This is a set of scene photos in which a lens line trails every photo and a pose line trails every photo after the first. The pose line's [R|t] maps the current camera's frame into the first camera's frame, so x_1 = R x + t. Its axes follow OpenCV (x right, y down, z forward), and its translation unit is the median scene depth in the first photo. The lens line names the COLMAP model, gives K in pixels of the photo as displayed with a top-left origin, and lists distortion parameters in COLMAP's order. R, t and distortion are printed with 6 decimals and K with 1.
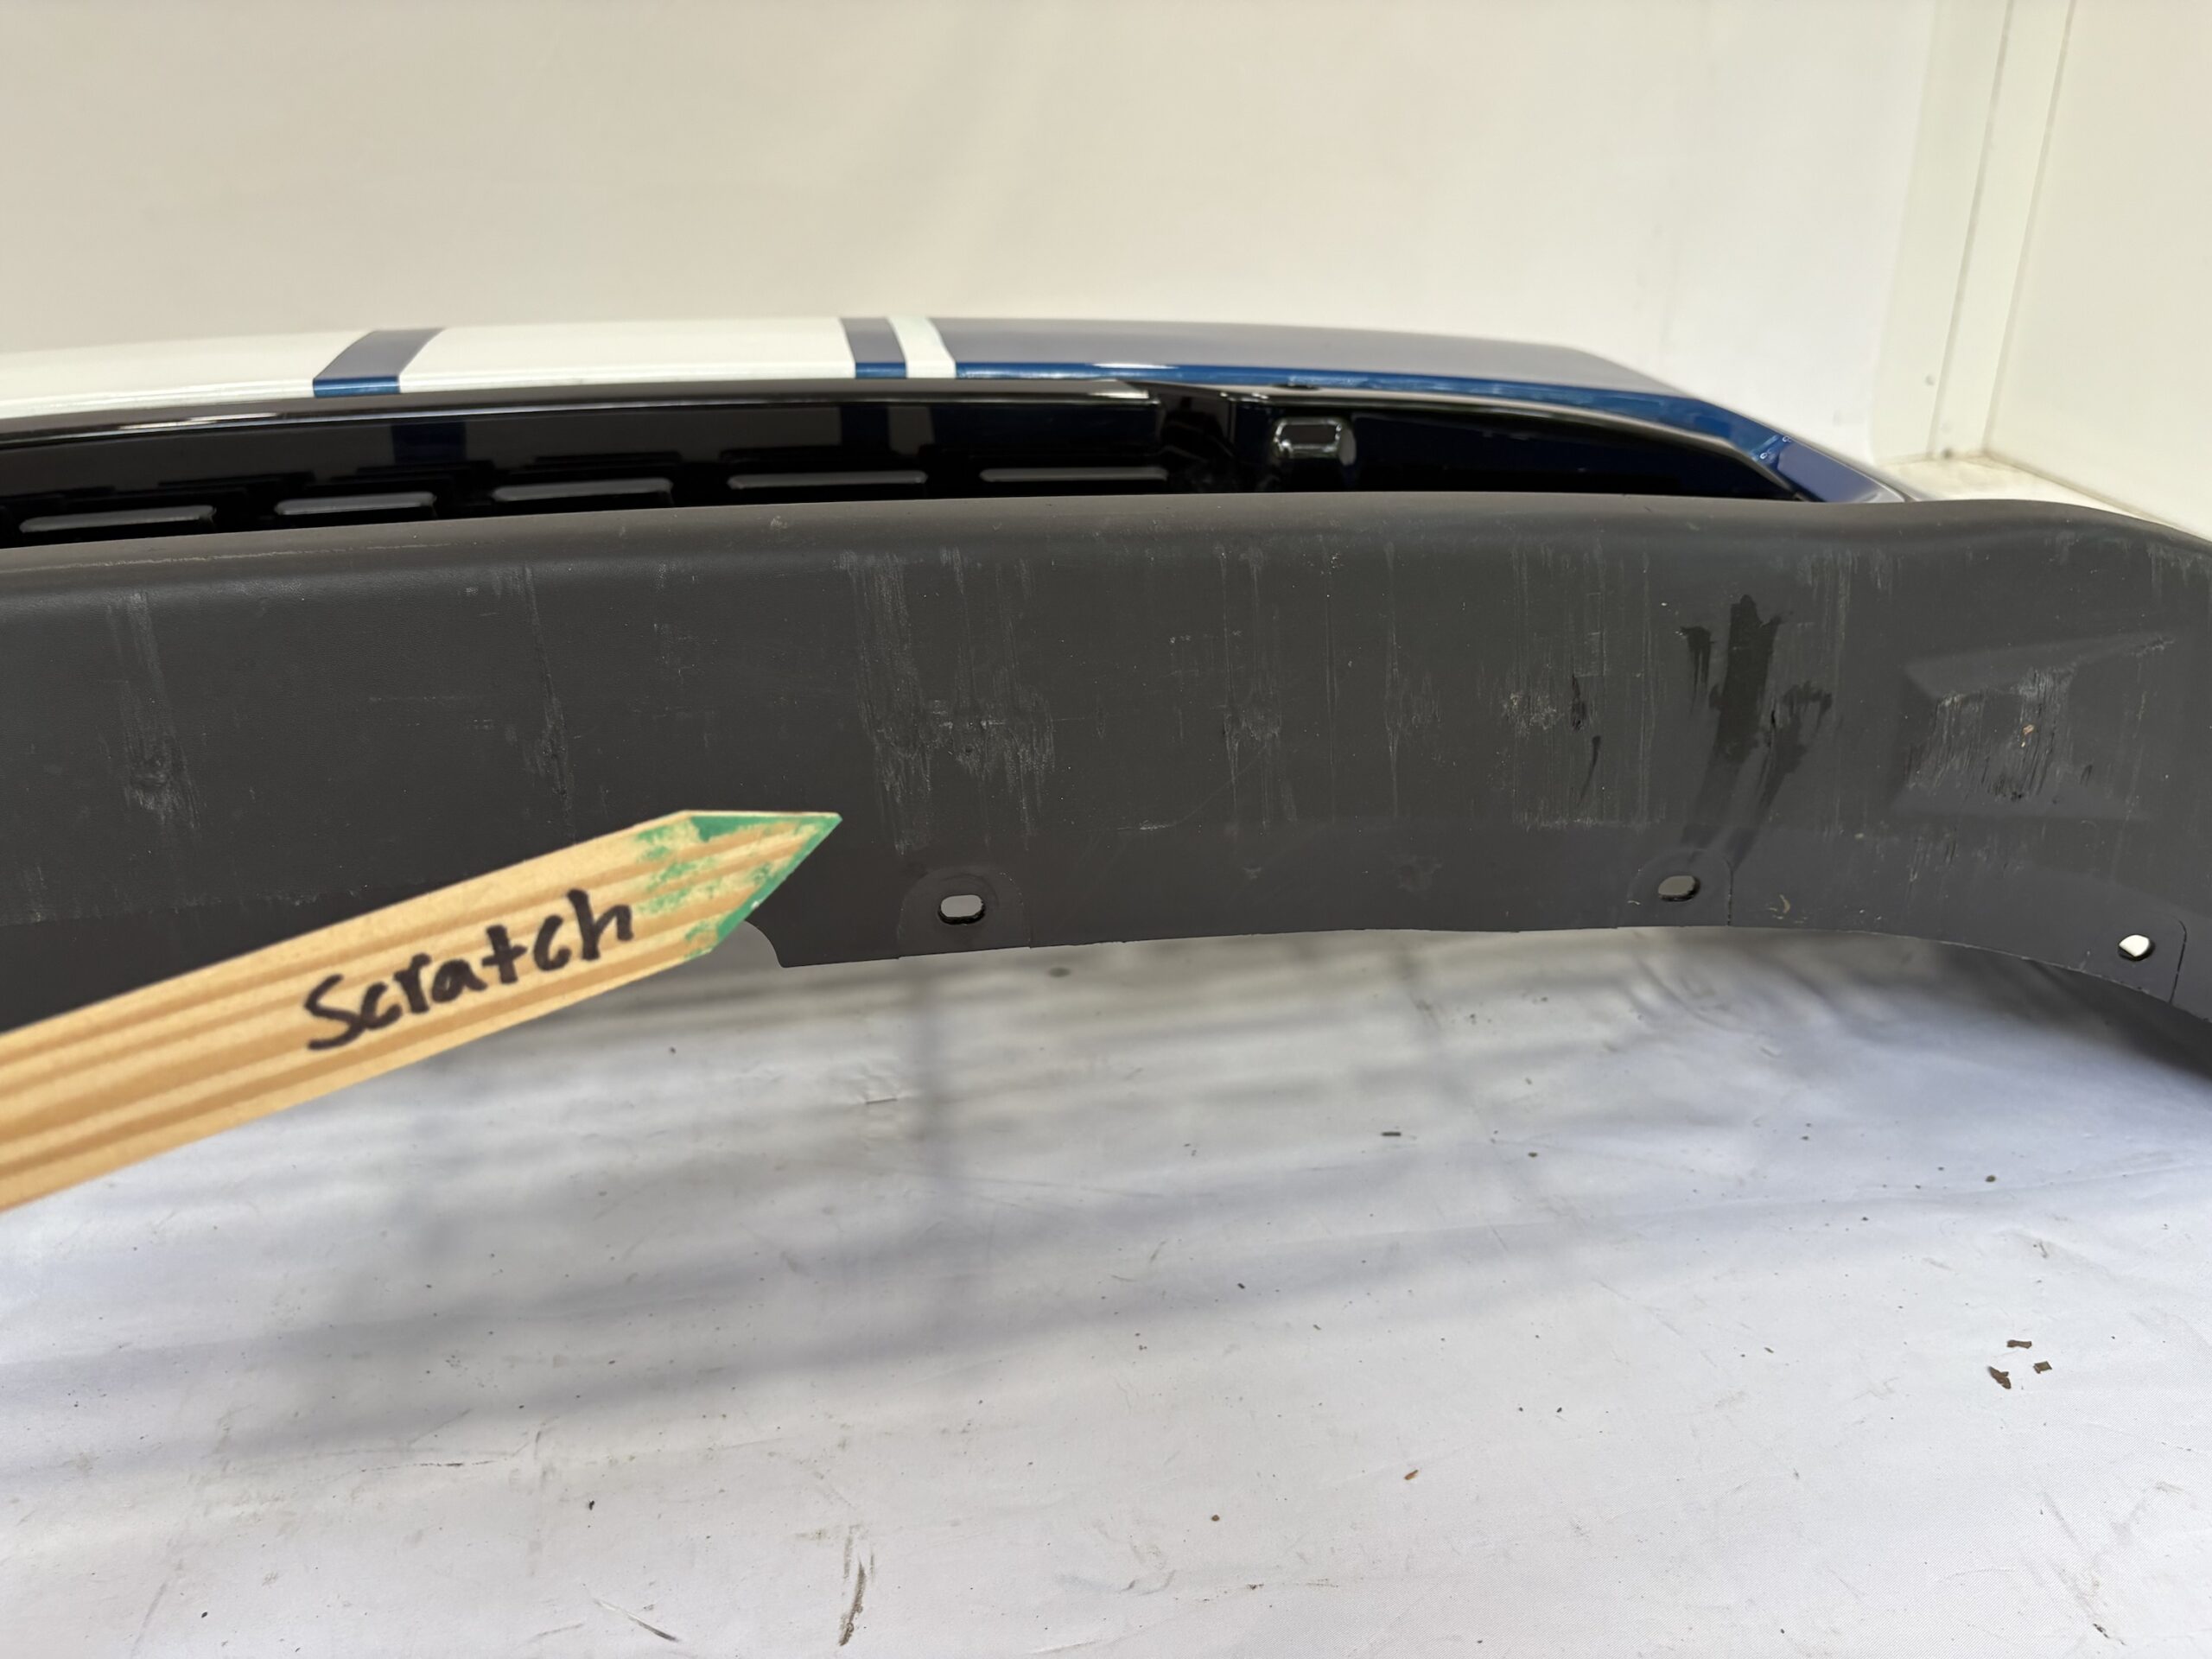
lens RADIAL K [[1672.4, 0, 1106.0], [0, 1672.4, 829.5], [0, 0, 1]] dist [0.008633, -0.003301]
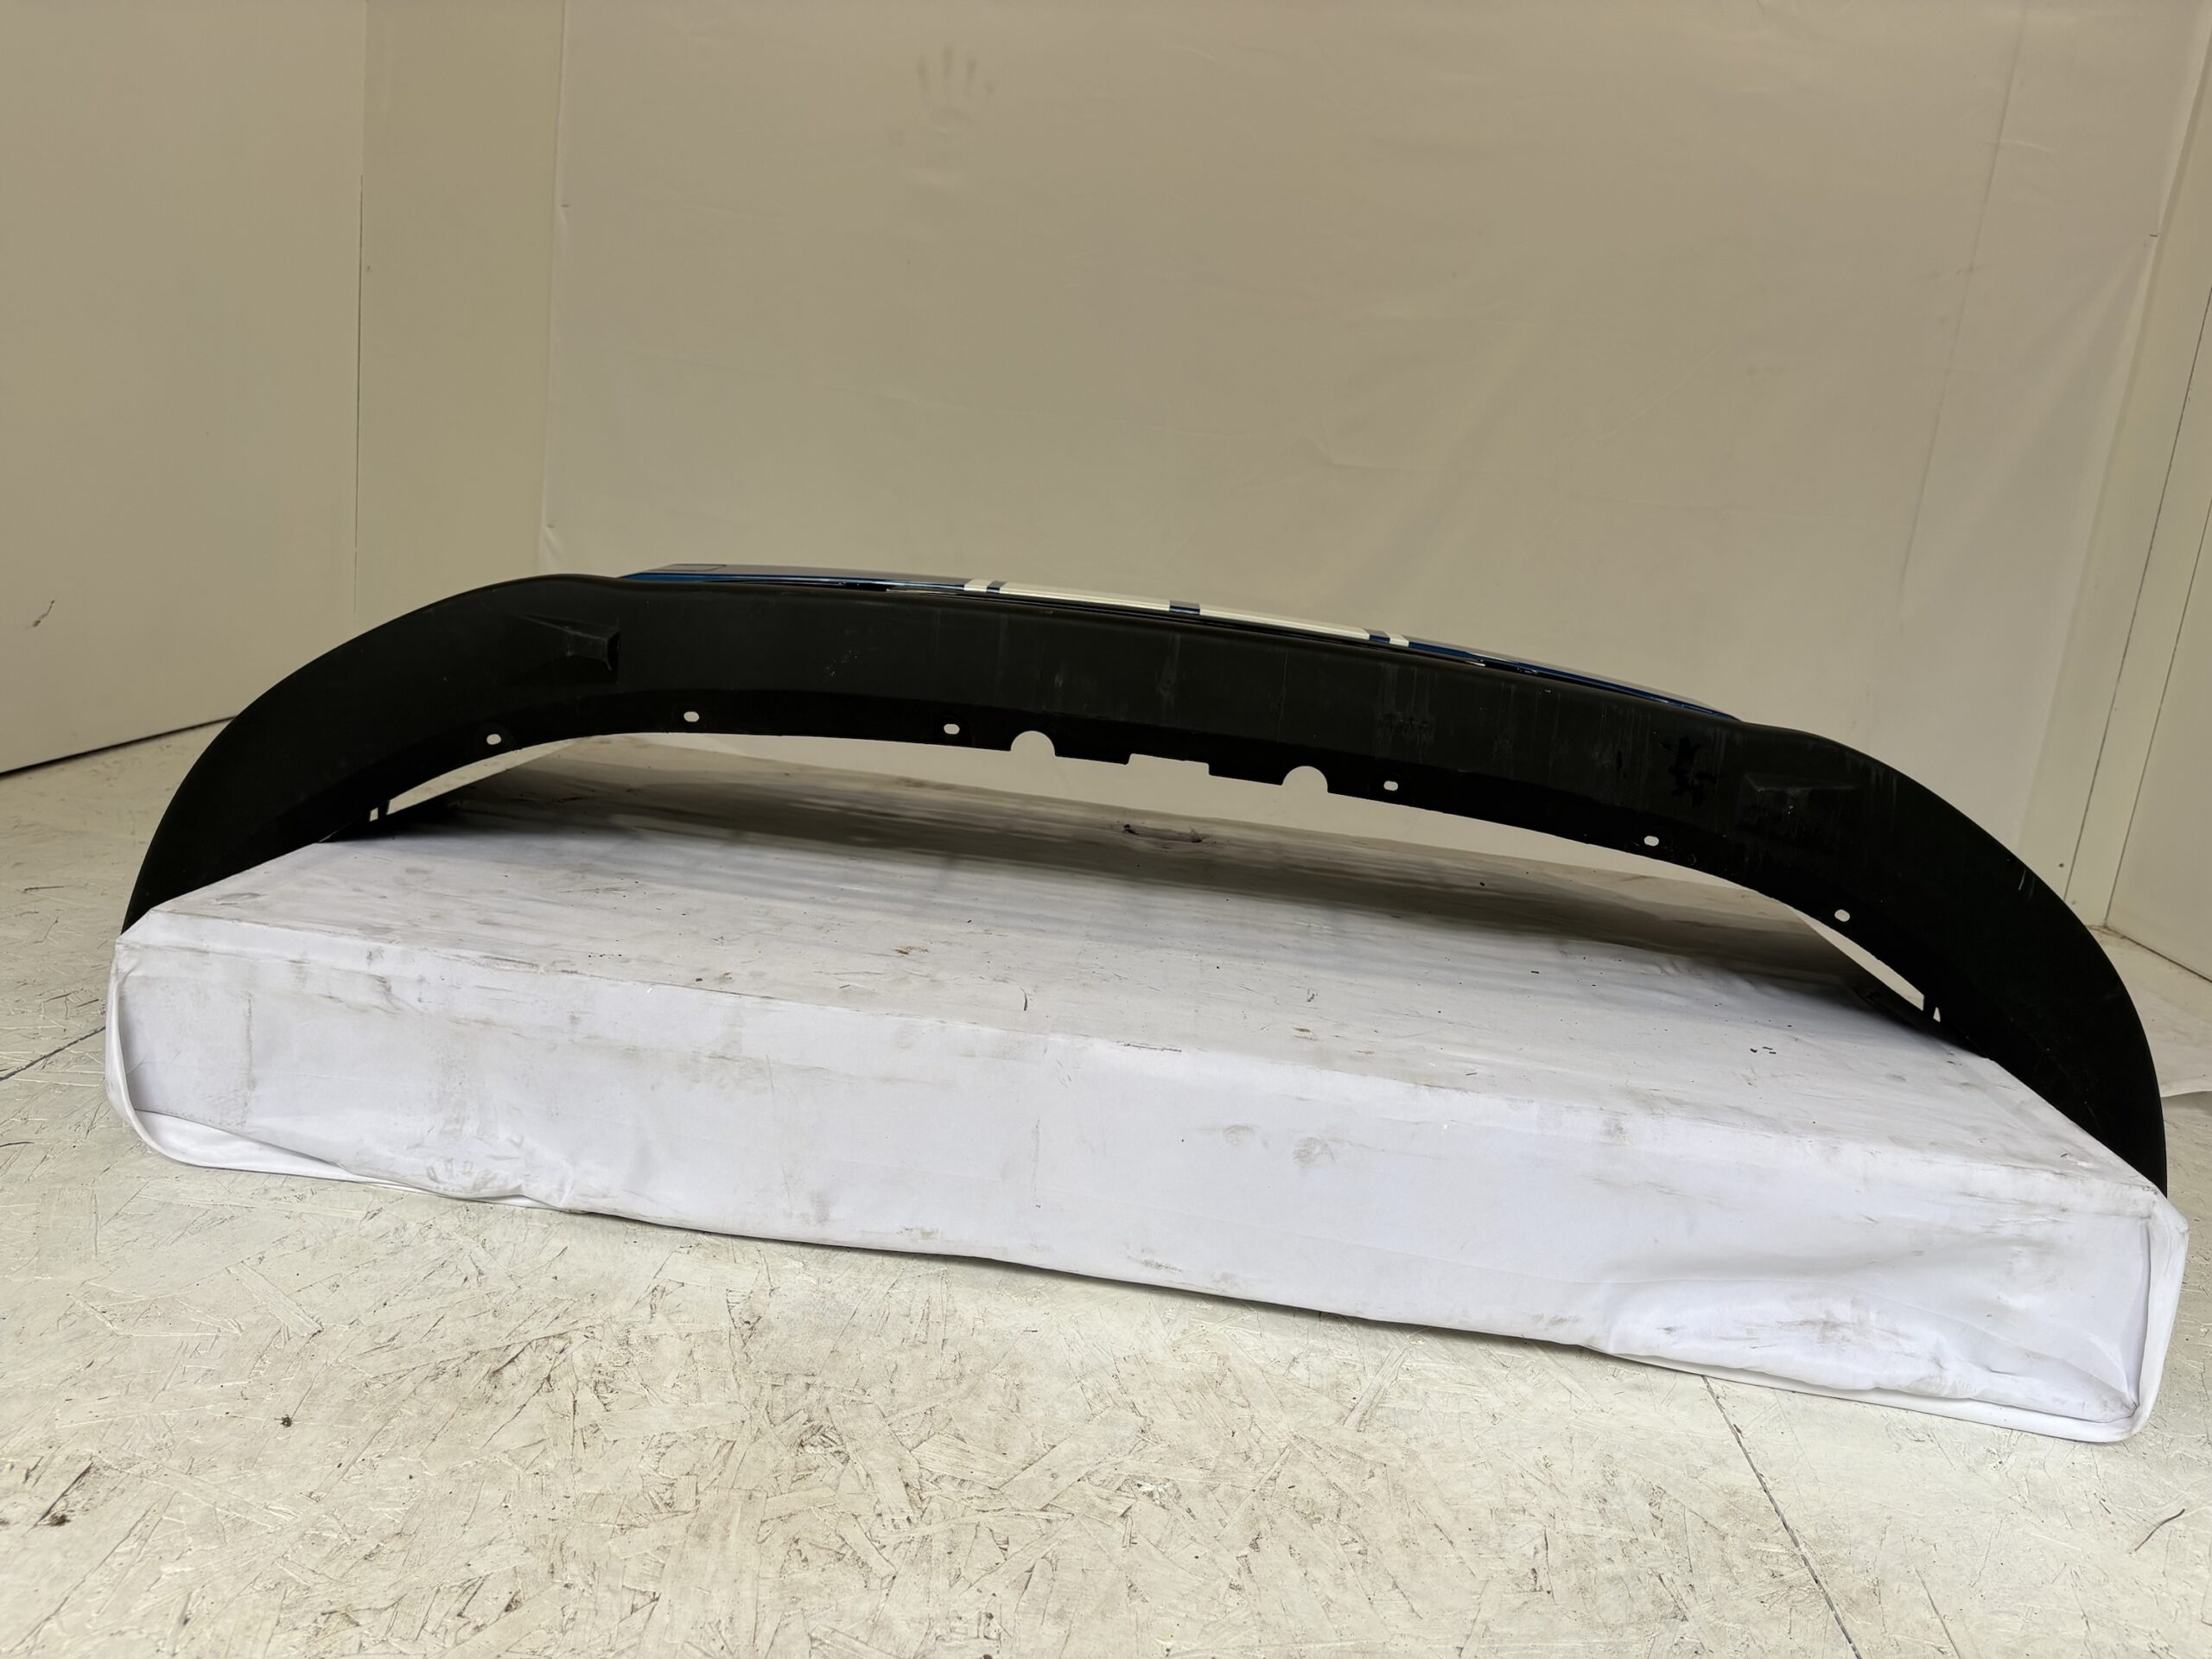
lens RADIAL K [[1706.4, 0, 1106.0], [0, 1706.4, 829.5], [0, 0, 1]] dist [0.067320, -0.082071]
pose [[0.959701, 0.195473, -0.201903, 0.052321], [-0.242229, 0.939640, -0.241666, 0.927068], [0.142477, 0.280834, 0.949122, -1.818919]]
